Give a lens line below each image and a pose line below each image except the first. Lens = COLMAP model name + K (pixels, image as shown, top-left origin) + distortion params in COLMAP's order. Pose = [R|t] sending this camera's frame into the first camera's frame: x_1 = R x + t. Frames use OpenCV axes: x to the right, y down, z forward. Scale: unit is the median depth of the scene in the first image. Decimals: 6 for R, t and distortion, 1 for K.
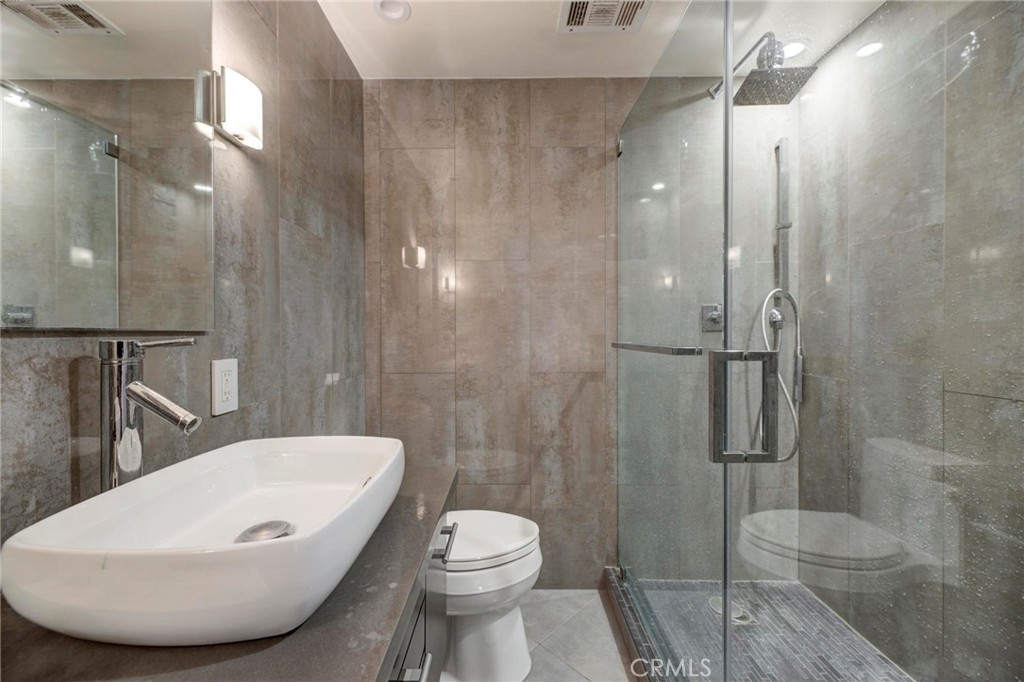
lens RADIAL K [[408.5, 0, 505.4], [0, 408.5, 337.1], [0, 0, 1]] dist [0.006234, -0.000099]
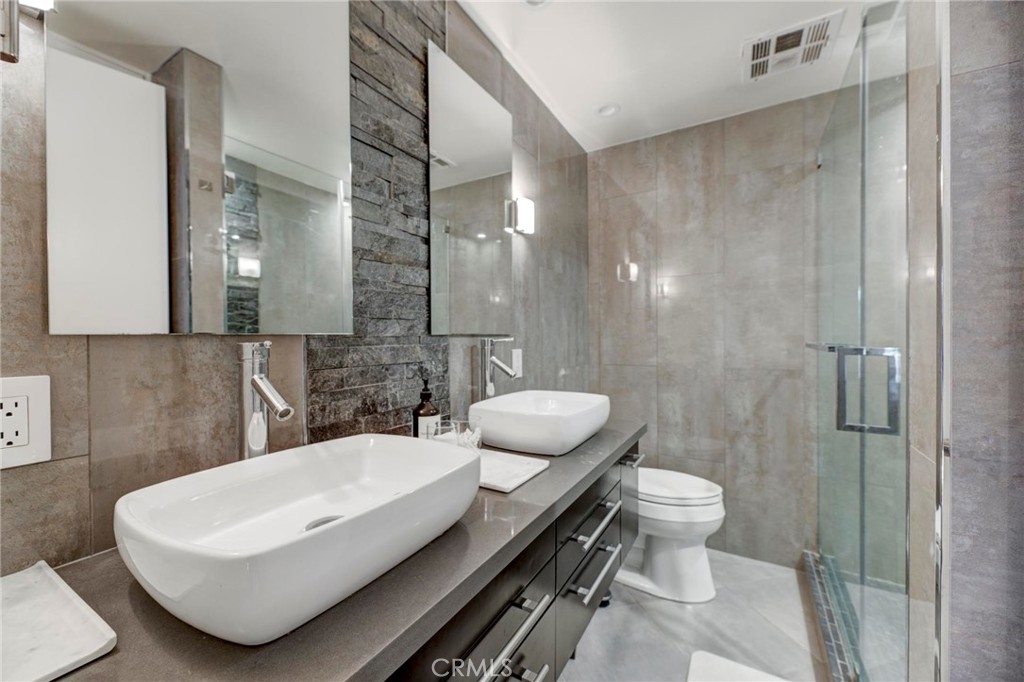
lens RADIAL K [[408.5, 0, 505.4], [0, 408.5, 337.1], [0, 0, 1]] dist [0.006234, -0.000099]
pose [[0.861591, -0.001597, -0.507601, 0.116215], [-0.000635, 0.999991, -0.004225, 0.003135], [0.507603, 0.003963, 0.861582, -0.334272]]
